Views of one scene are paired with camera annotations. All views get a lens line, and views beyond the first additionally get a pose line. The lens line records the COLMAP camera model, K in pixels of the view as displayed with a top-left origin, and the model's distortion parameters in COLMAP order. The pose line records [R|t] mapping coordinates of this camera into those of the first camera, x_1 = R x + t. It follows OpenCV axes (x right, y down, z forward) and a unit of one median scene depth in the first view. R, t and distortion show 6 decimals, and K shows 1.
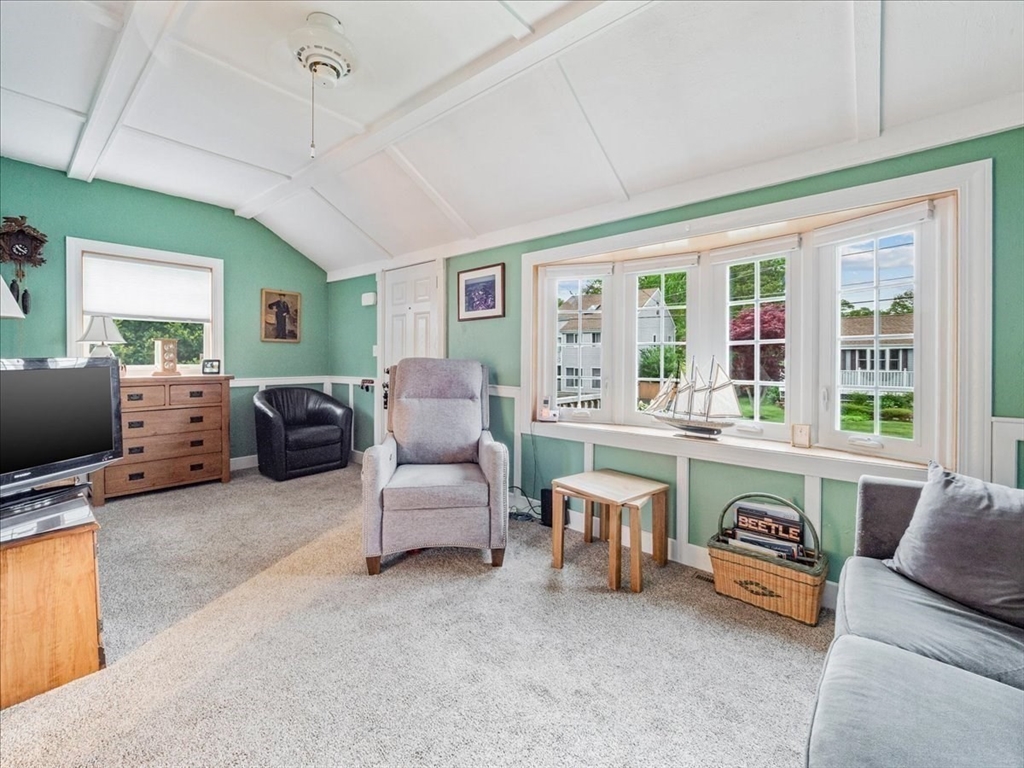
lens RADIAL K [[436.3, 0, 498.5], [0, 436.3, 373.2], [0, 0, 1]] dist [0.018935, -0.014793]
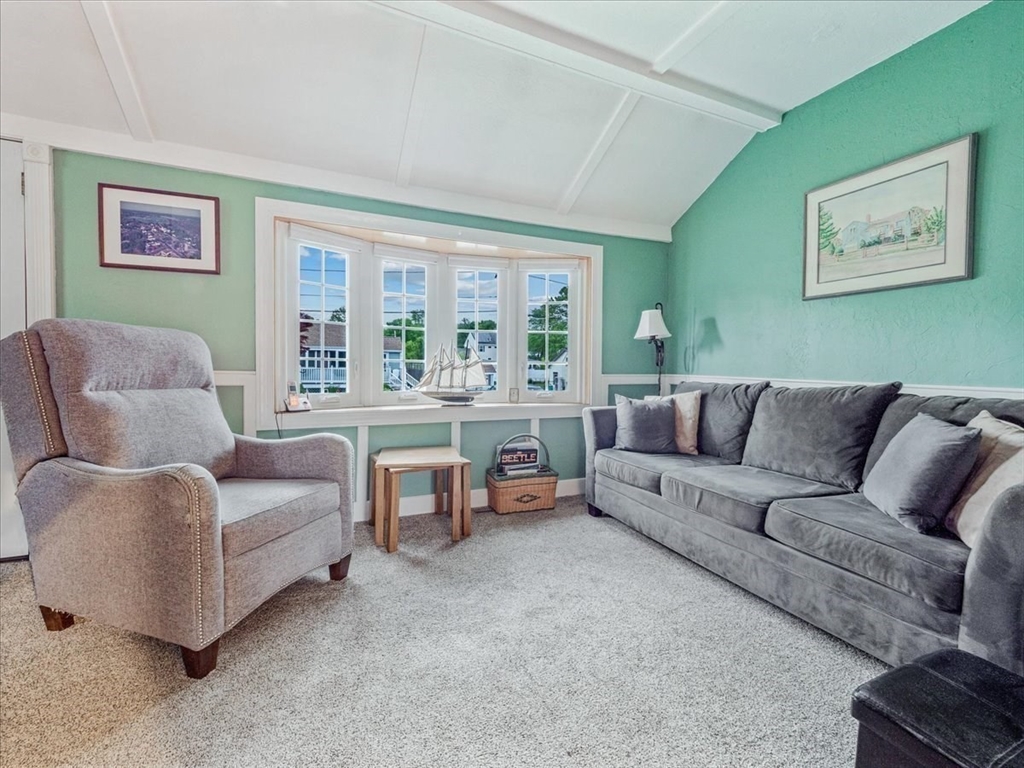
lens RADIAL K [[432.4, 0, 512.0], [0, 432.4, 384.0], [0, 0, 1]] dist [0.018422, -0.014112]
pose [[0.428623, -0.040474, 0.902576, -0.588245], [0.014286, 0.999175, 0.038022, 0.042445], [-0.903371, -0.003403, 0.428847, 0.345160]]
